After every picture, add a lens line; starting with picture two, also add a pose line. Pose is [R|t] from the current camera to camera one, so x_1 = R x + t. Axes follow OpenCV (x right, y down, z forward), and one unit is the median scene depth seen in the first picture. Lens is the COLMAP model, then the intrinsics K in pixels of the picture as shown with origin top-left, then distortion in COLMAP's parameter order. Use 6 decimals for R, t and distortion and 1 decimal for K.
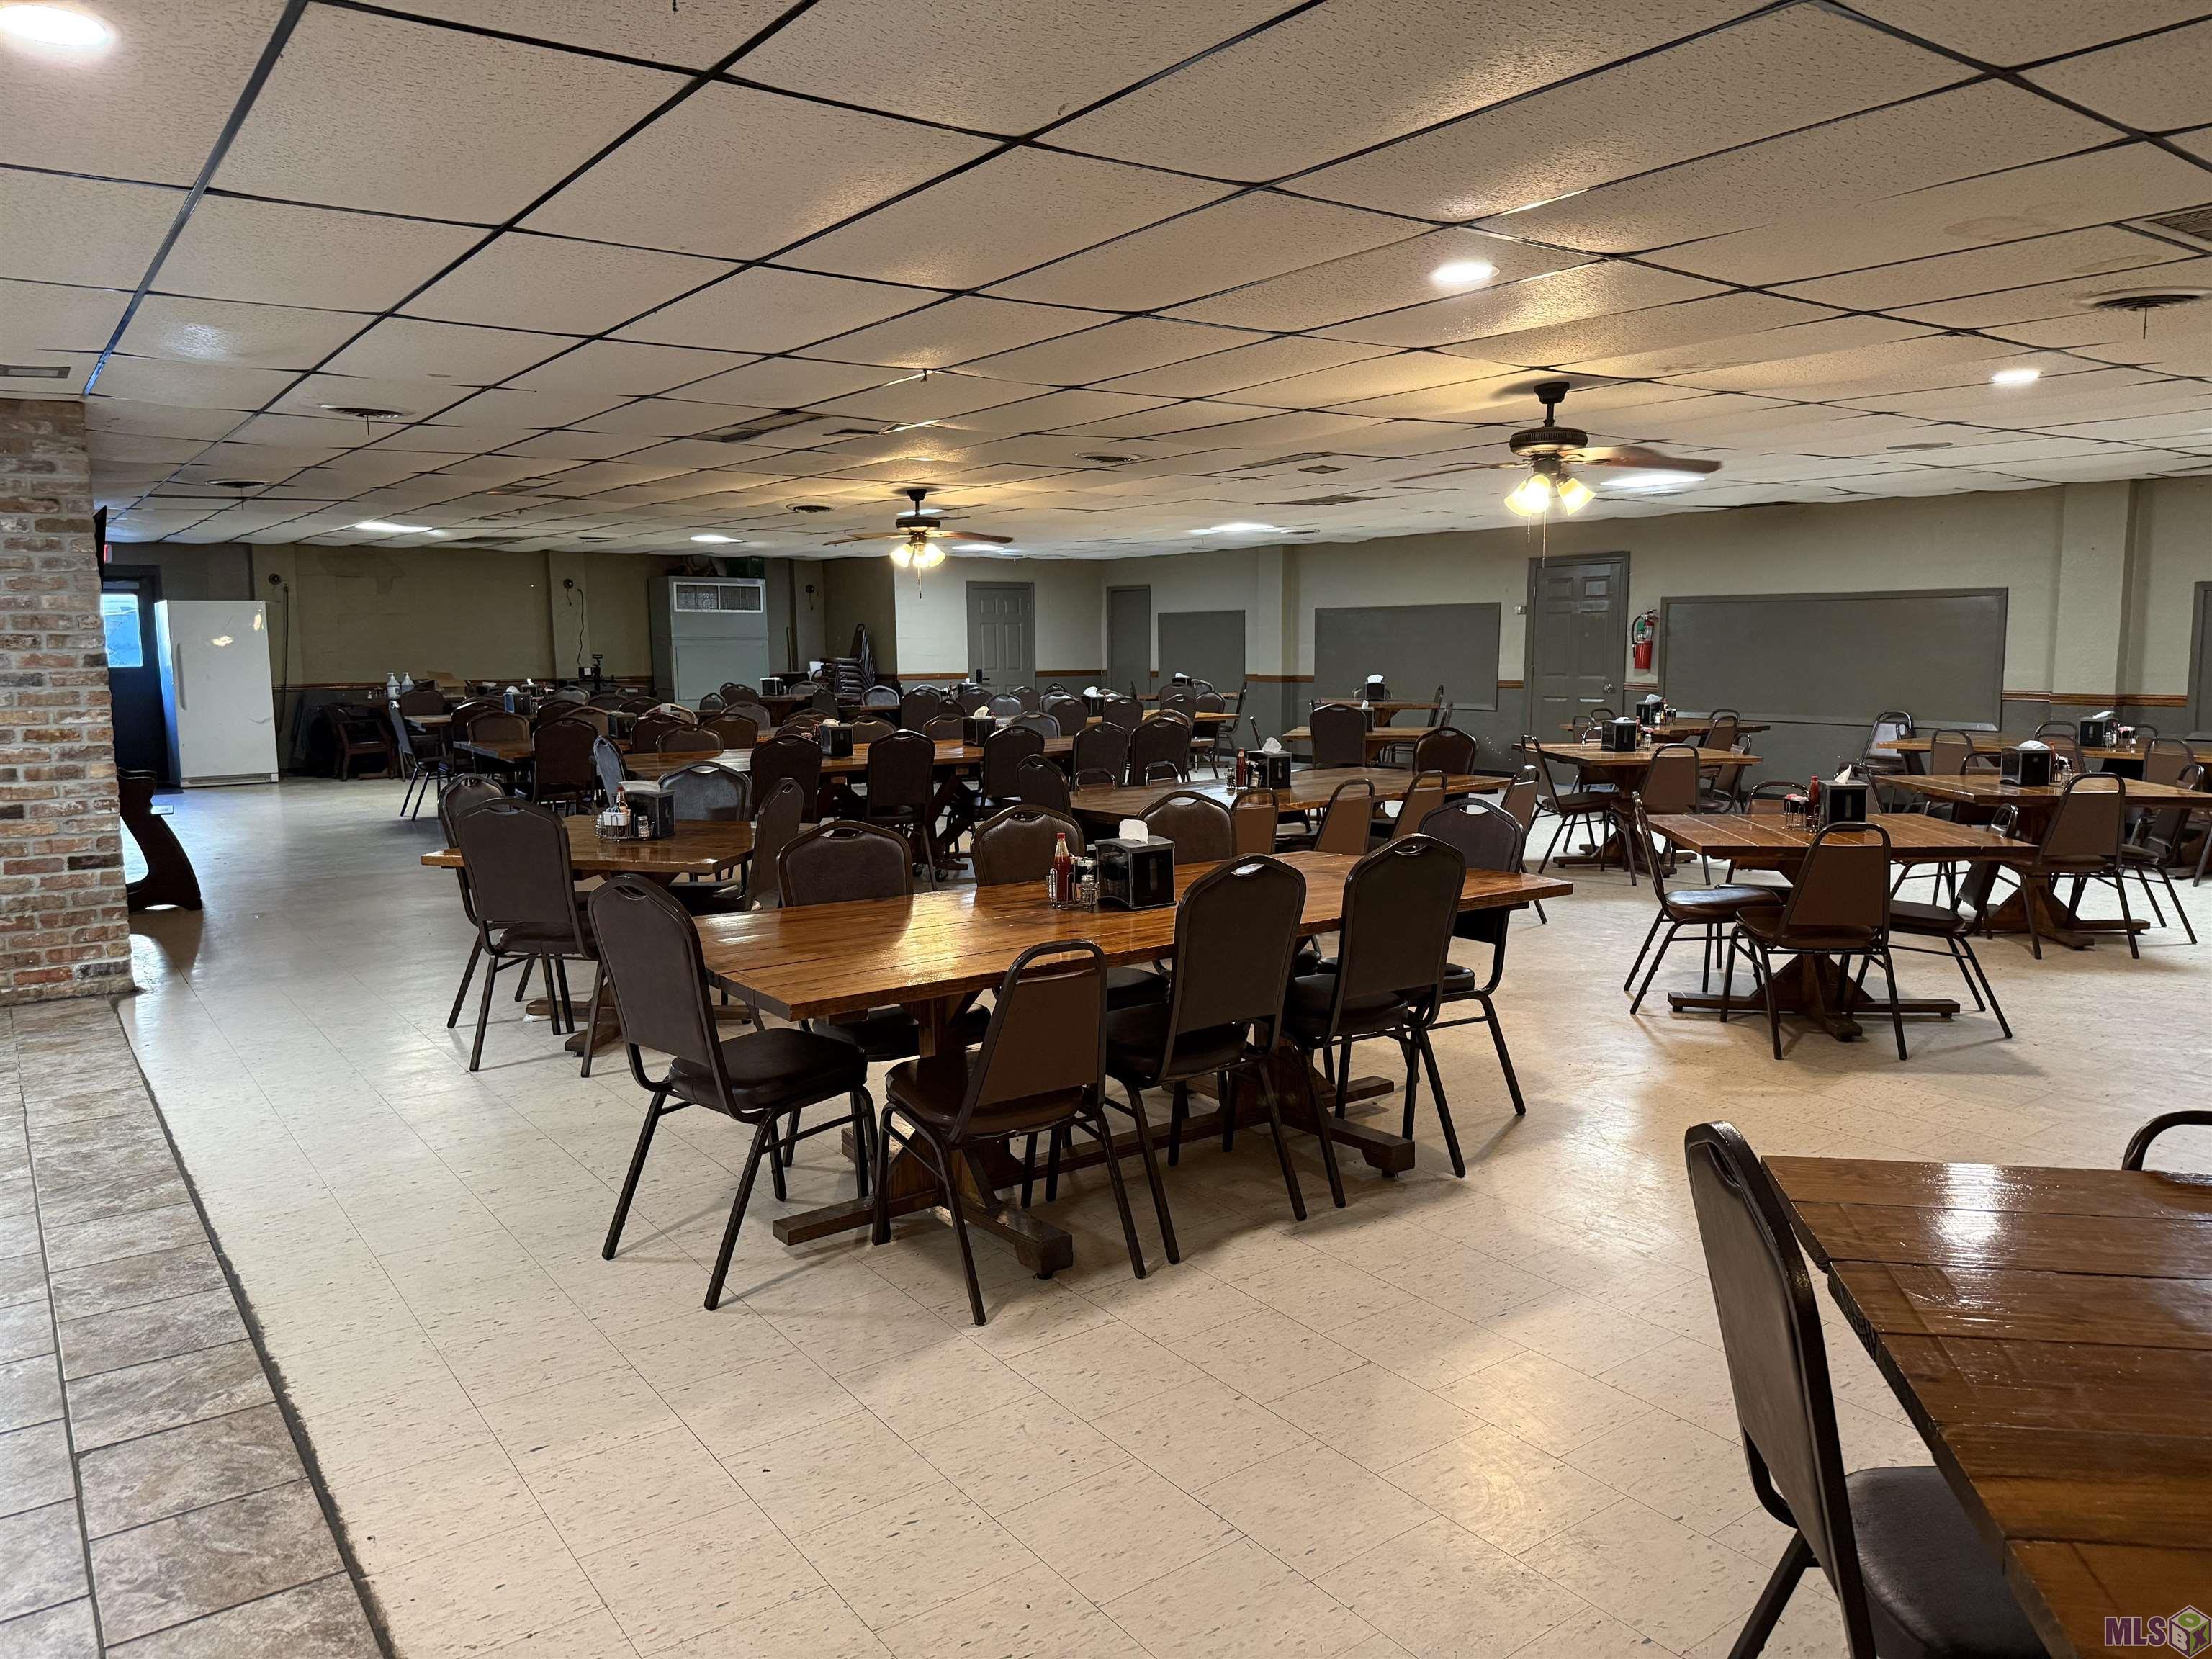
lens RADIAL K [[1572.8, 0, 1114.3], [0, 1572.8, 832.3], [0, 0, 1]] dist [0.002182, -0.010508]
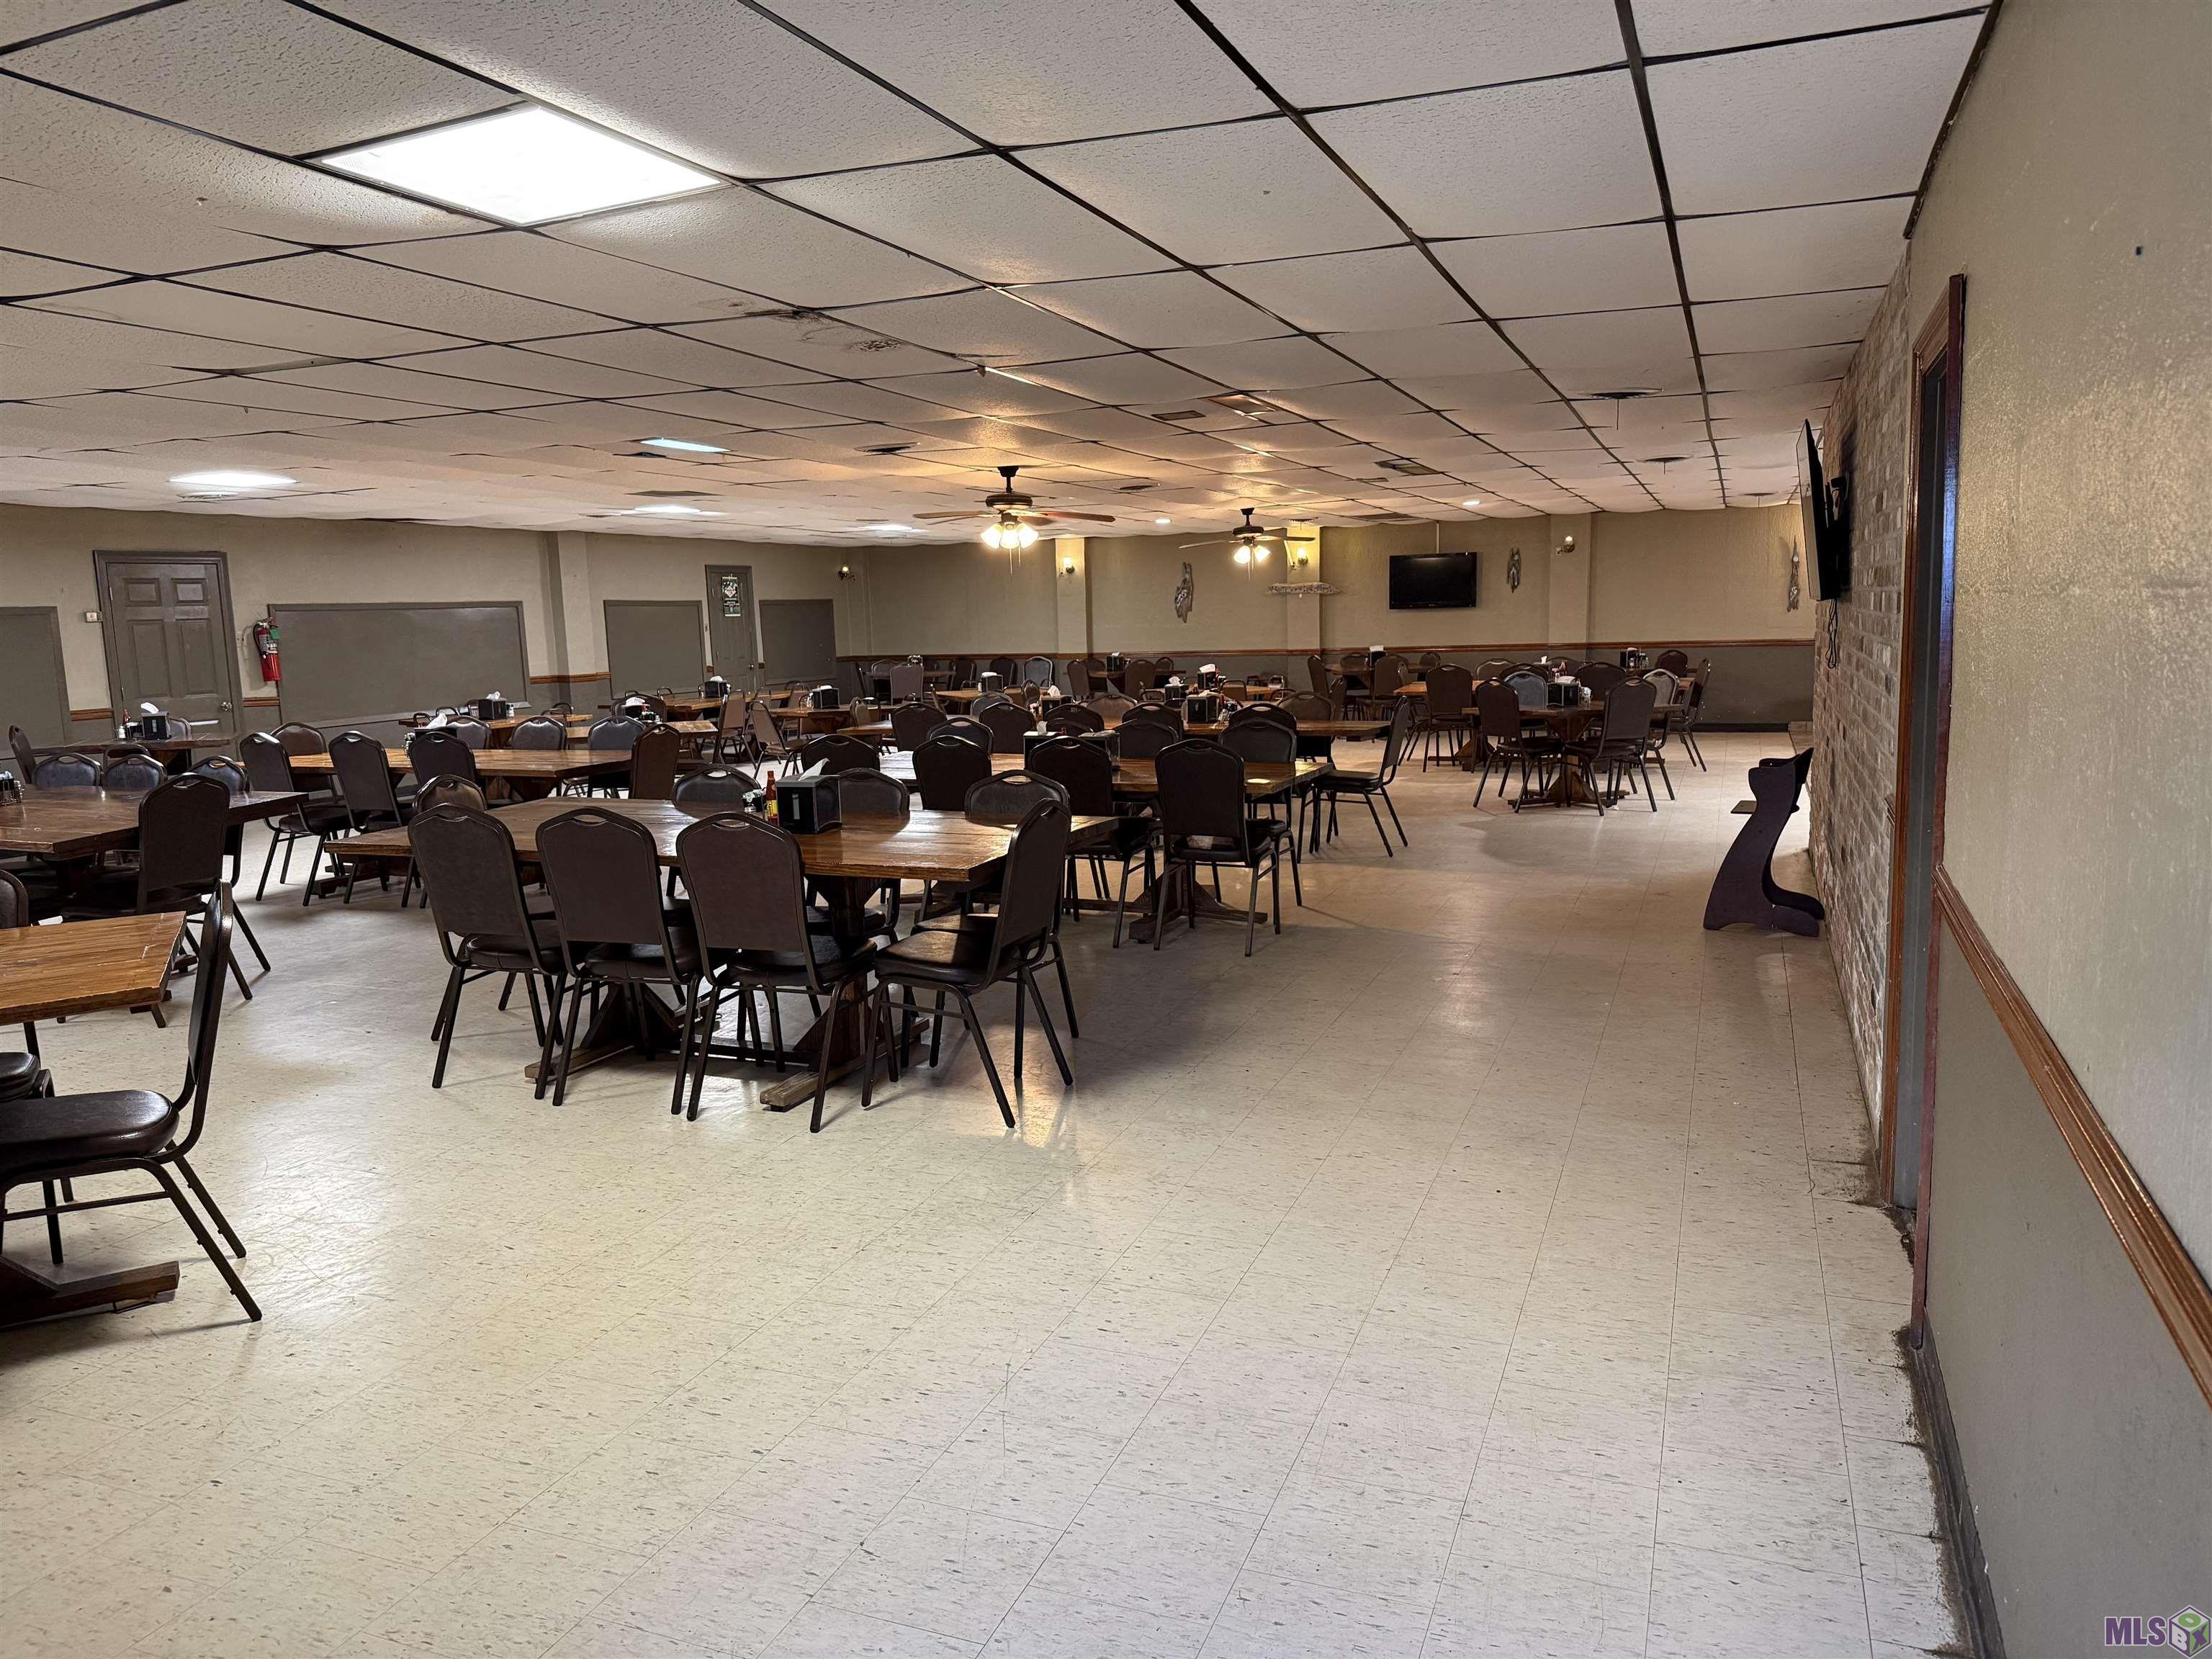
lens RADIAL K [[1572.8, 0, 1114.3], [0, 1572.8, 832.3], [0, 0, 1]] dist [0.002182, -0.010508]
pose [[-0.534516, -0.093182, 0.840006, -0.732114], [0.140124, 0.970377, 0.196808, -0.129150], [-0.833462, 0.222902, -0.505625, 1.071691]]
